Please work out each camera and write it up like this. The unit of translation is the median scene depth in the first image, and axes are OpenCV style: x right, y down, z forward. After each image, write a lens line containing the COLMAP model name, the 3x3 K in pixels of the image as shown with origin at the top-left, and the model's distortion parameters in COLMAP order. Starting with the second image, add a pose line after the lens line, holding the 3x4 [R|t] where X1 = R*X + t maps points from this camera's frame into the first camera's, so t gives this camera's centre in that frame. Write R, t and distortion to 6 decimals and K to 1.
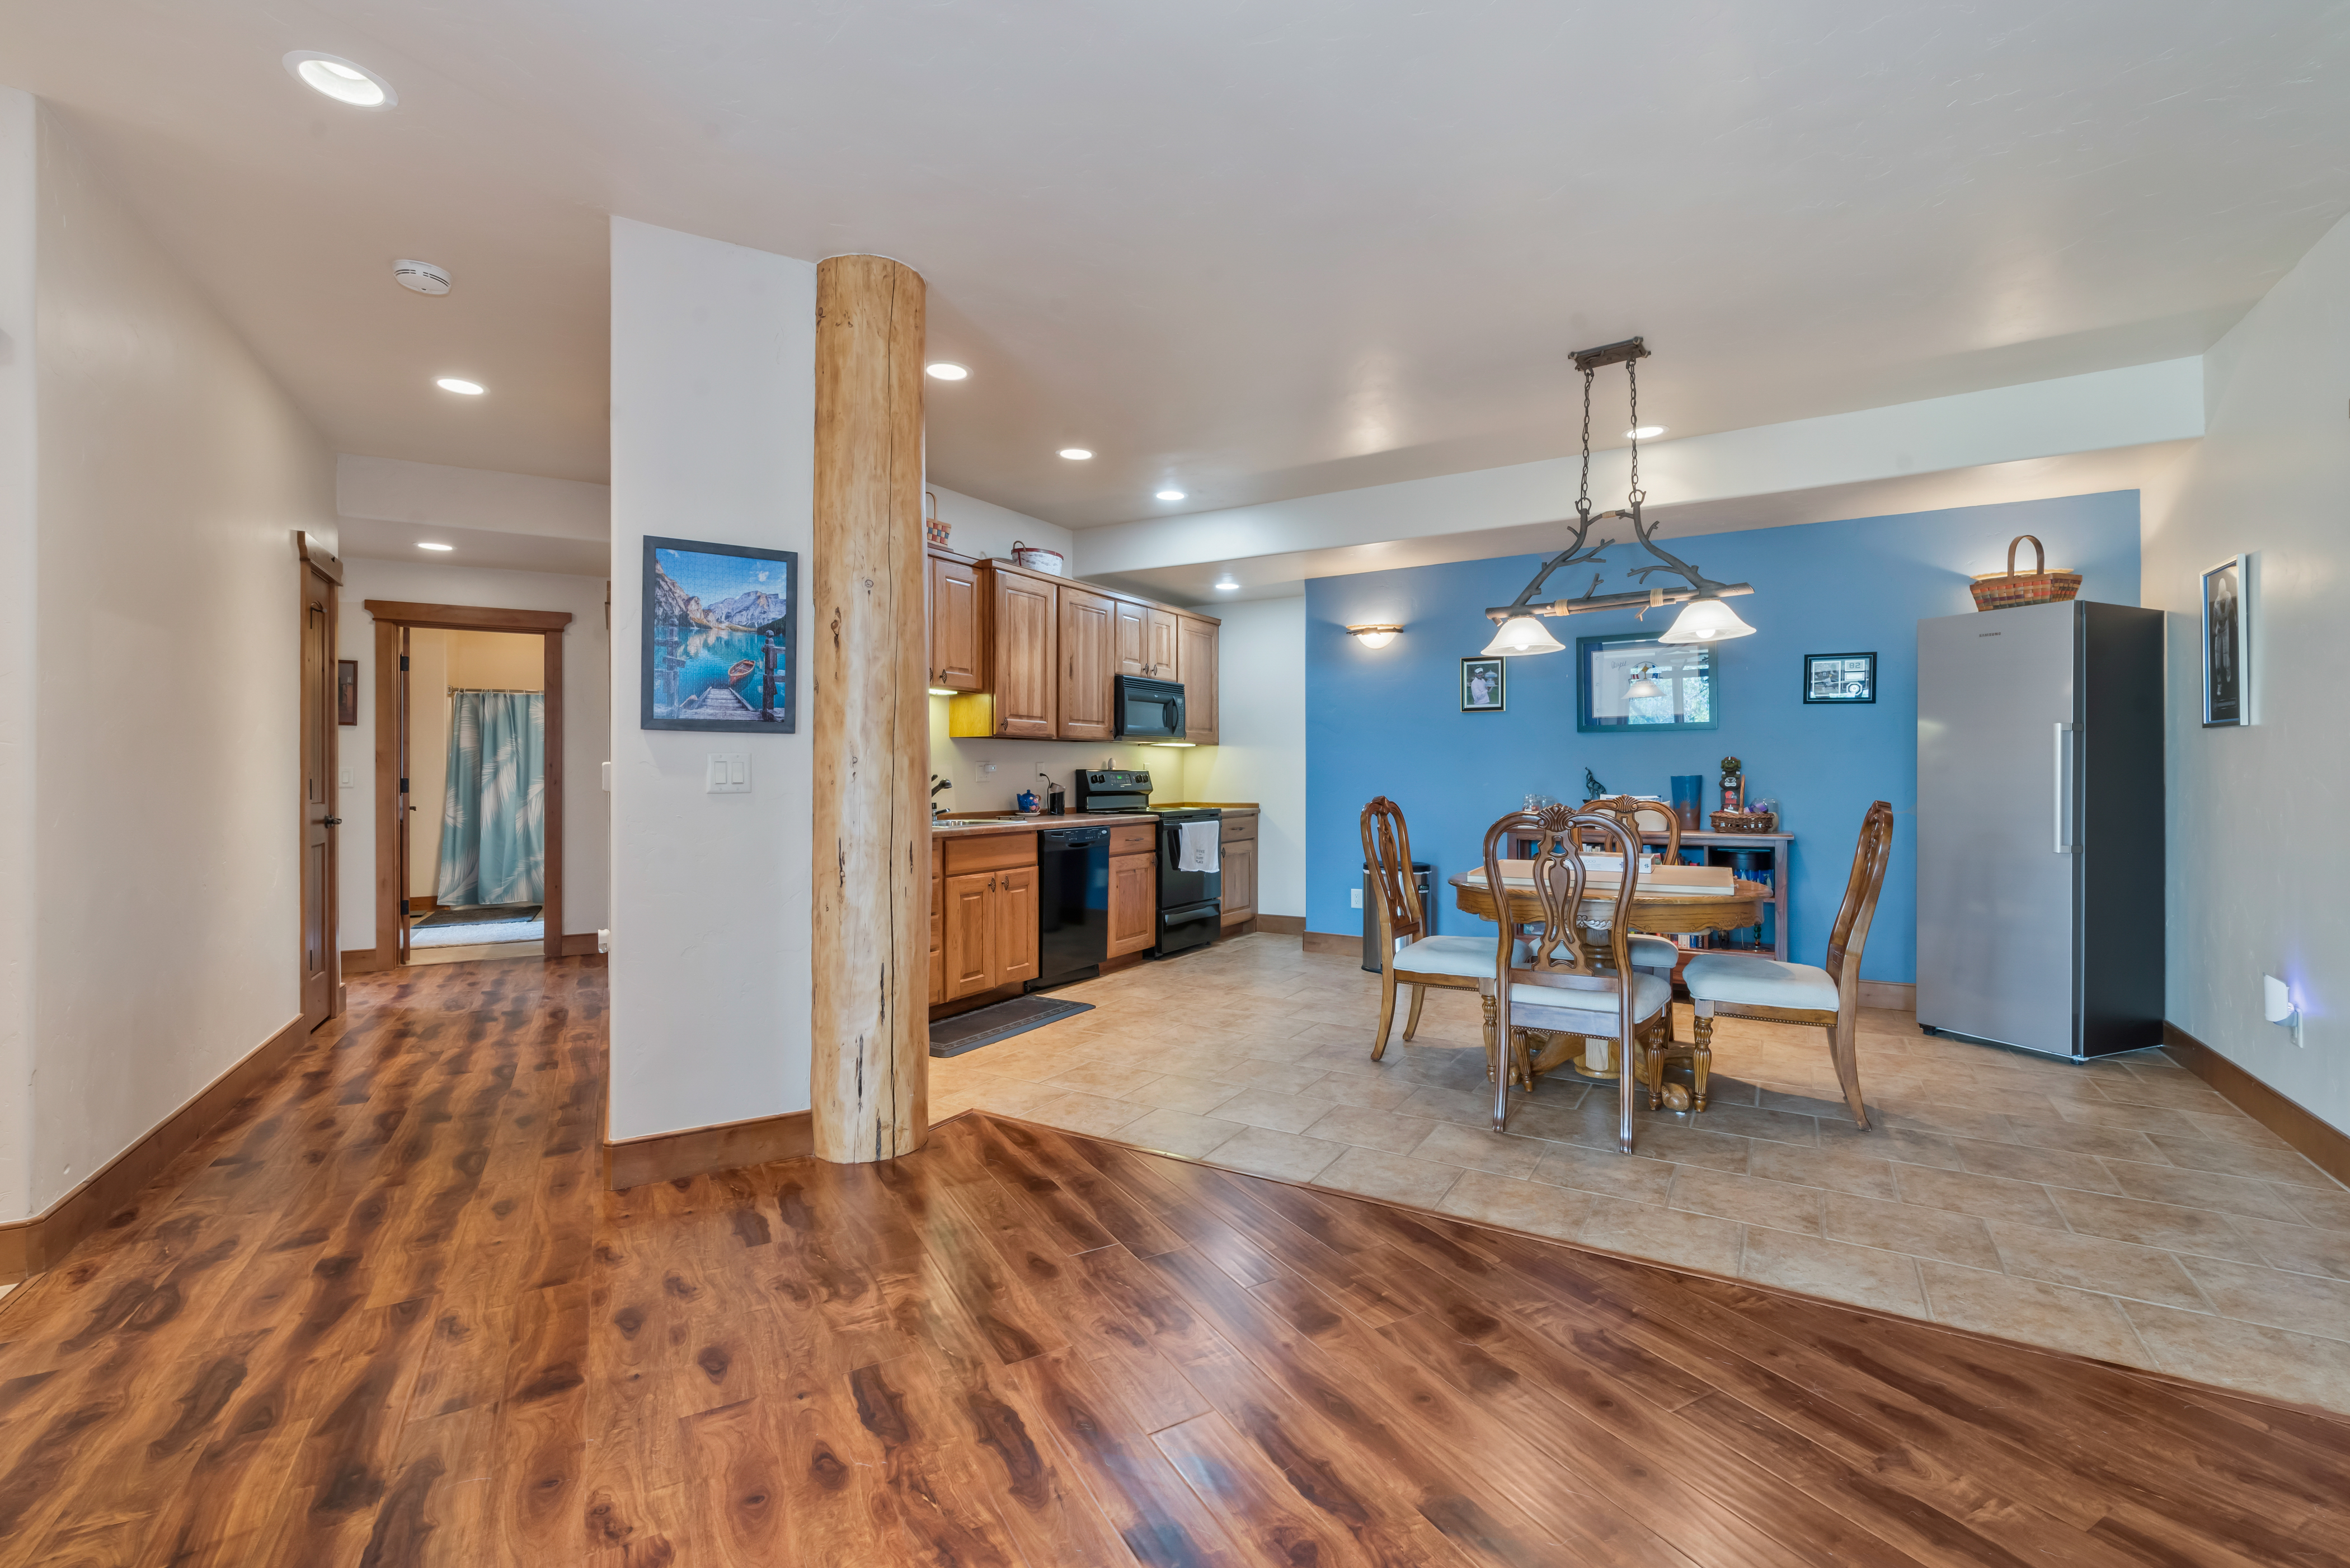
lens RADIAL K [[999.6, 0, 1176.0], [0, 999.6, 772.0], [0, 0, 1]] dist [-0.007992, 0.000407]
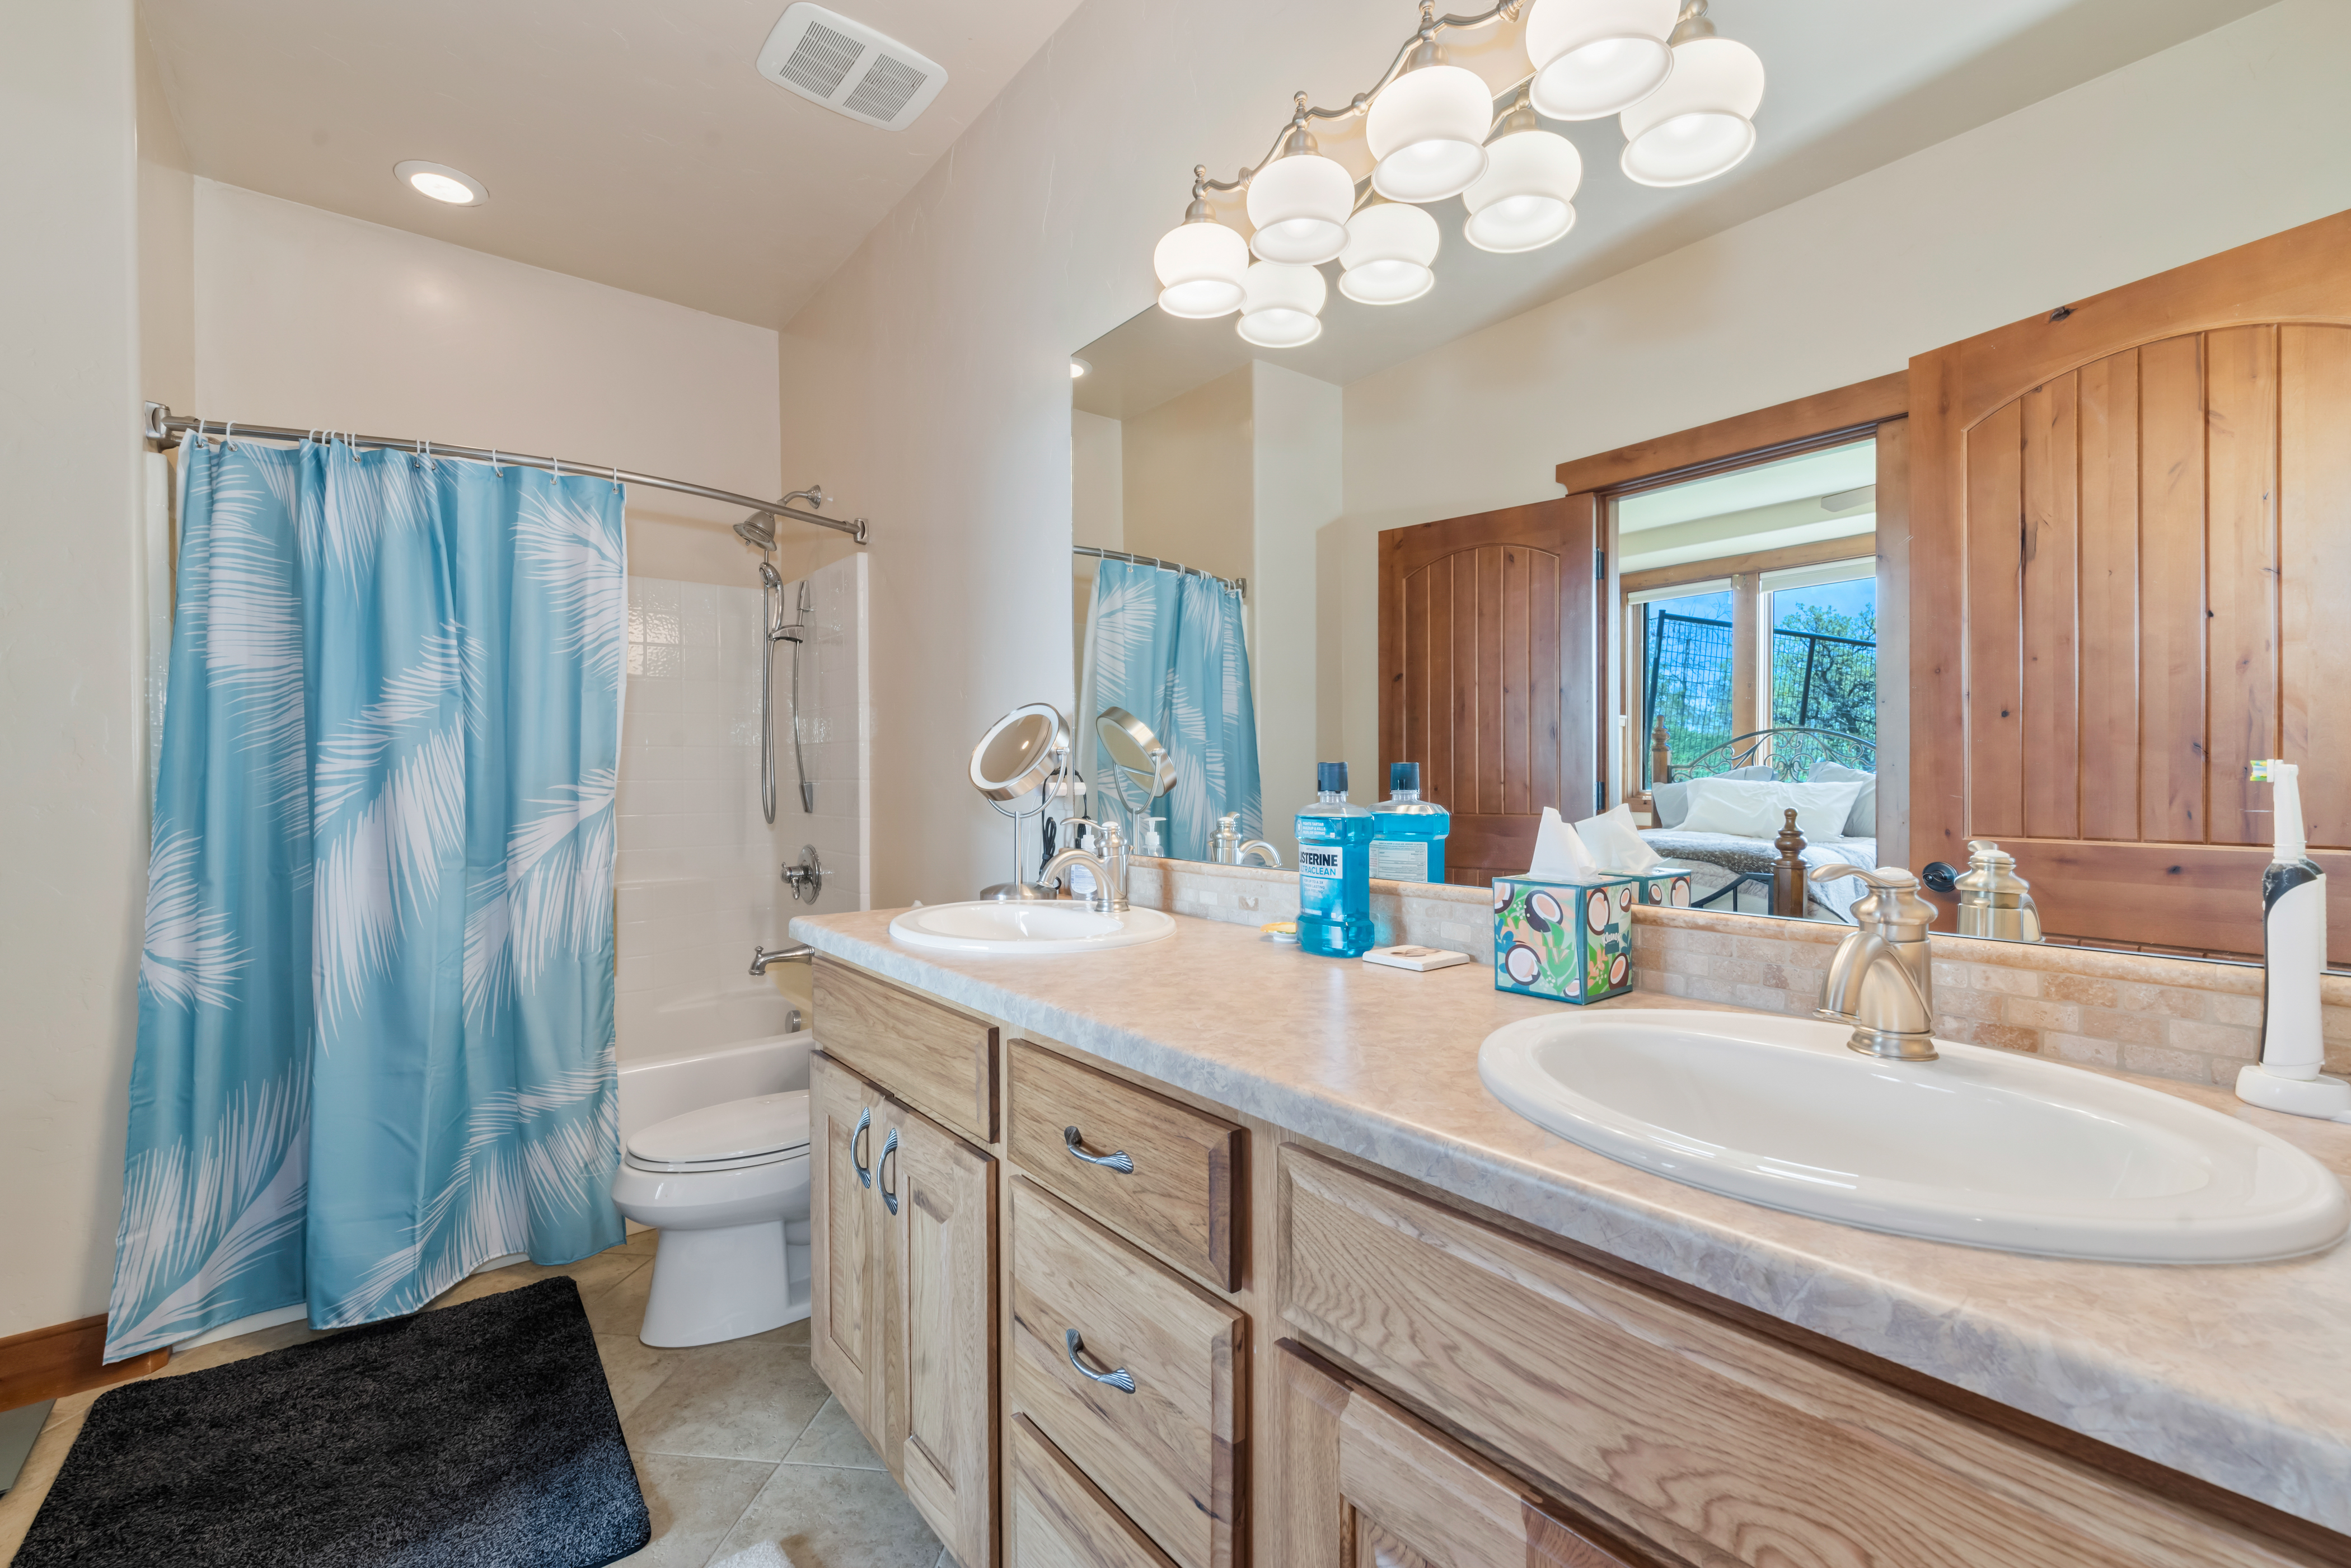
lens RADIAL K [[1000.0, 0, 1191.8], [0, 1000.0, 773.8], [0, 0, 1]] dist [-0.007992, 0.000407]
pose [[0.985246, -0.005969, 0.171043, -0.474071], [0.004641, 0.999956, 0.008164, 0.000242], [-0.171084, -0.007249, 0.985230, 0.650717]]
